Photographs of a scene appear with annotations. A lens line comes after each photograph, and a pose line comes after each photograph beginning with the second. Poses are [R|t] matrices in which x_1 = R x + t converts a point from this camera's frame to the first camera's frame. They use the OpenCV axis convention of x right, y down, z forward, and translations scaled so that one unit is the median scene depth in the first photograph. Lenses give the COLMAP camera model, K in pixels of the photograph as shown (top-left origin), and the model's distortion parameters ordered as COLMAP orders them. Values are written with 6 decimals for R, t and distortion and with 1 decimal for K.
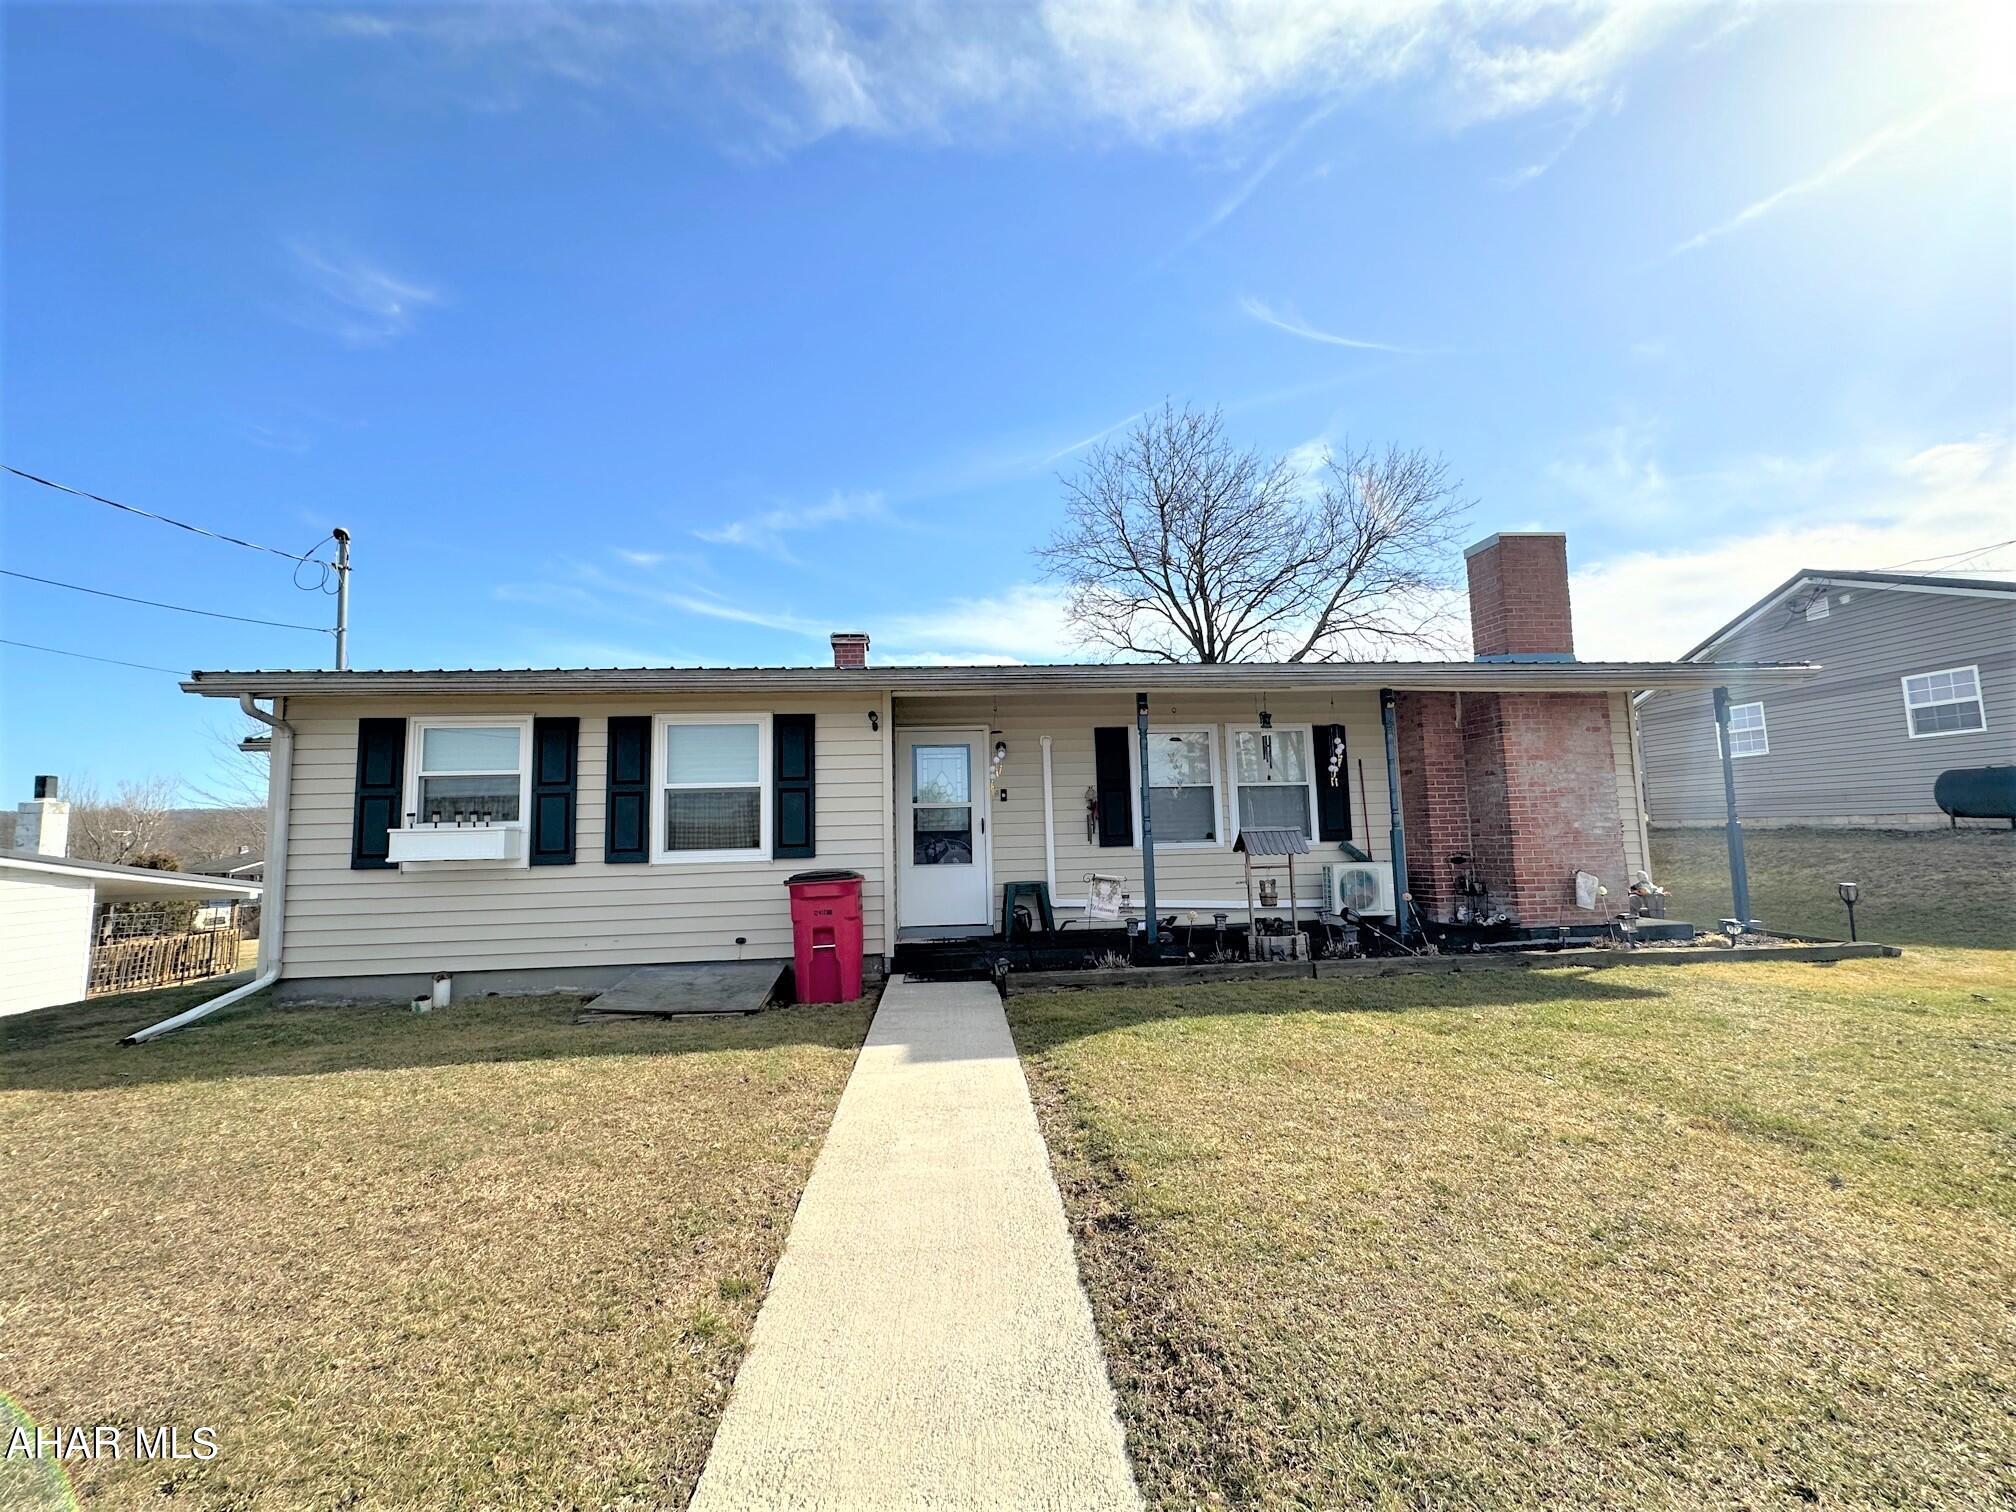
lens RADIAL K [[804.9, 0, 1008.4], [0, 804.9, 754.7], [0, 0, 1]] dist [-0.006999, 0.002348]
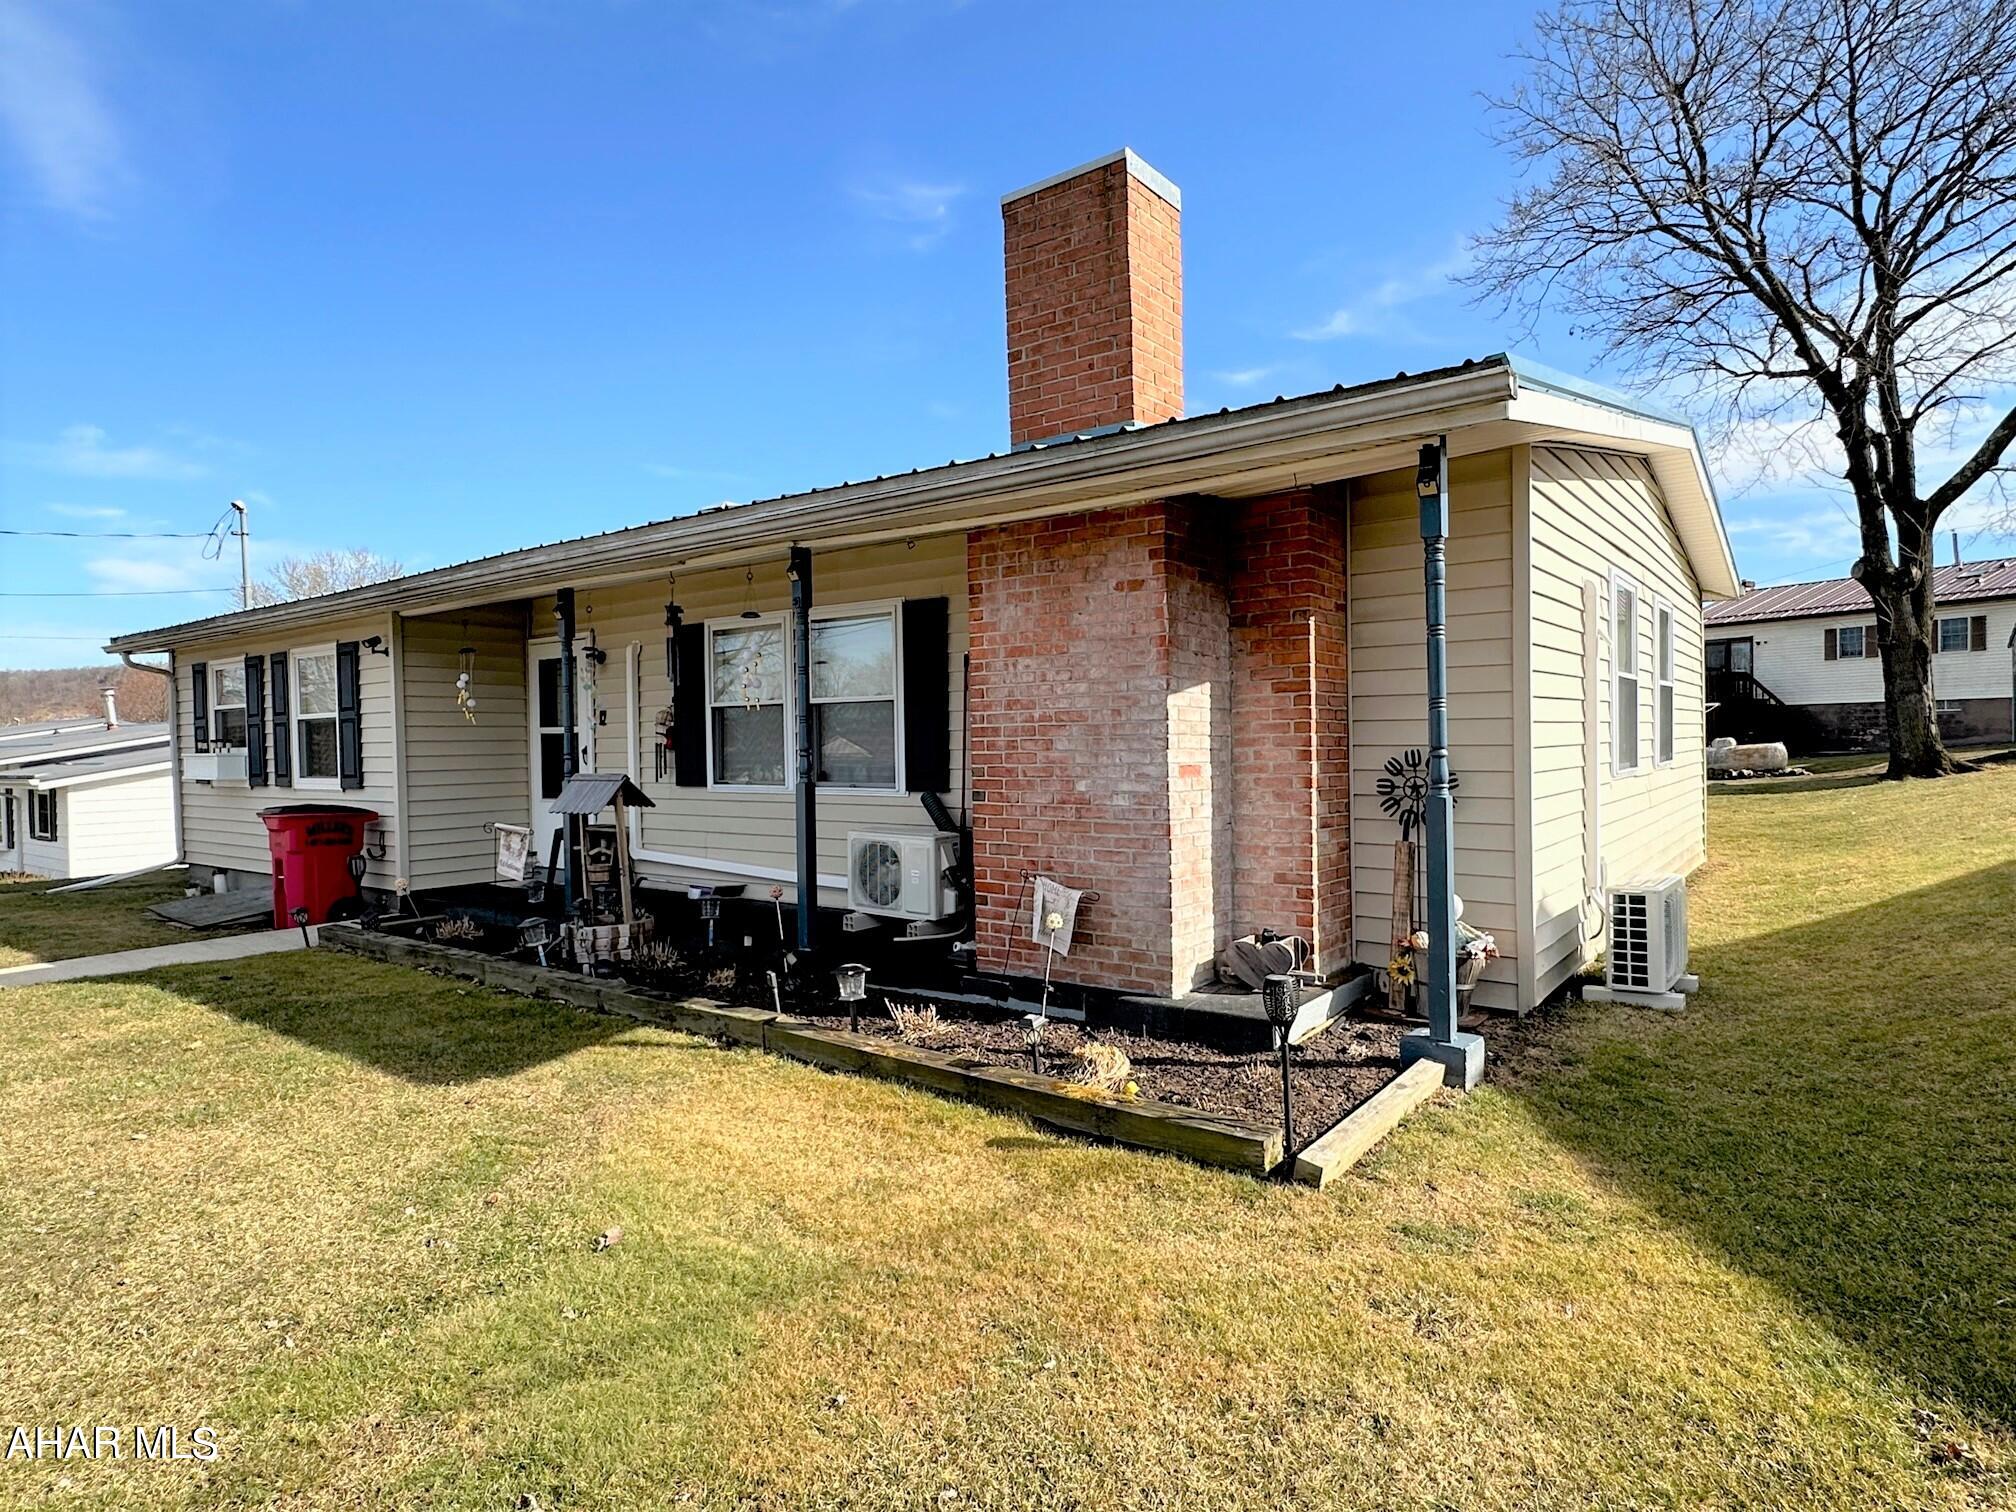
lens RADIAL K [[1020.7, 0, 1008.0], [0, 1020.7, 756.0], [0, 0, 1]] dist [-0.001181, -0.000419]
pose [[0.776475, 0.023897, -0.629694, 1.053160], [0.061532, 0.991630, 0.113508, -0.004957], [0.627136, -0.126882, 0.768506, 0.485676]]
